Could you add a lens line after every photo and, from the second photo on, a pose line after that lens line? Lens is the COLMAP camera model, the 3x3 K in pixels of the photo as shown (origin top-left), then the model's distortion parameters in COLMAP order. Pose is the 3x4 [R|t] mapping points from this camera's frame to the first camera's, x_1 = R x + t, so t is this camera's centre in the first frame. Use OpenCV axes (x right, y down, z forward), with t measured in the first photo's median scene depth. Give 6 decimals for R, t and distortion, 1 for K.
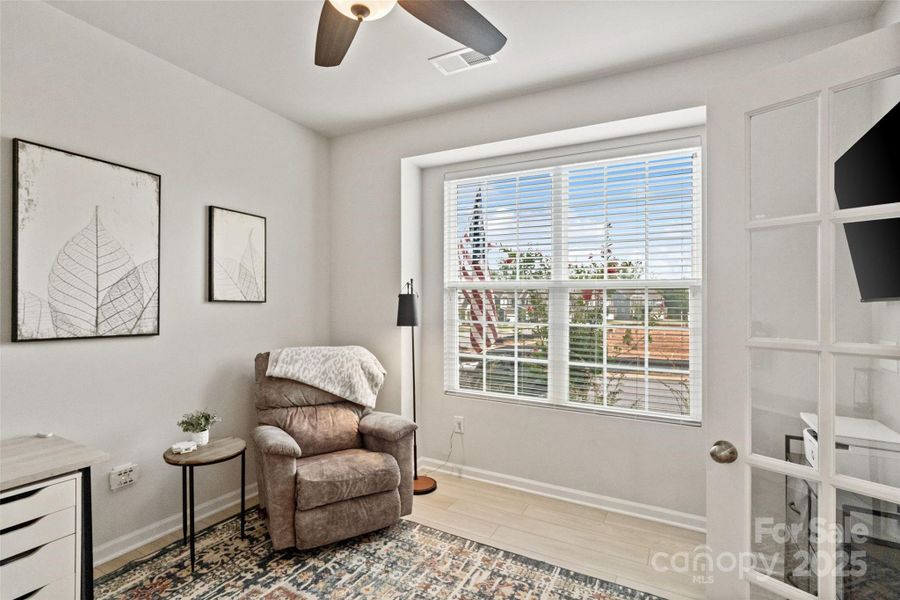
lens RADIAL K [[432.9, 0, 442.5], [0, 432.9, 305.3], [0, 0, 1]] dist [-0.014616, 0.009048]
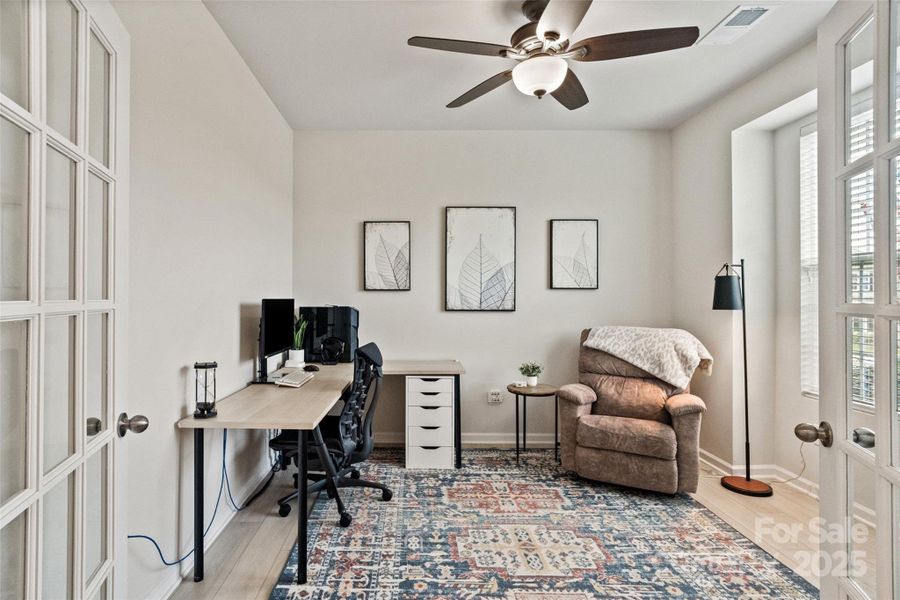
lens RADIAL K [[457.4, 0, 405.7], [0, 457.4, 291.5], [0, 0, 1]] dist [-0.000634, 0.000113]
pose [[0.470838, -0.021758, -0.881951, 0.534252], [0.003051, 0.999730, -0.023035, 0.032186], [0.882214, 0.008155, 0.470778, -0.099406]]
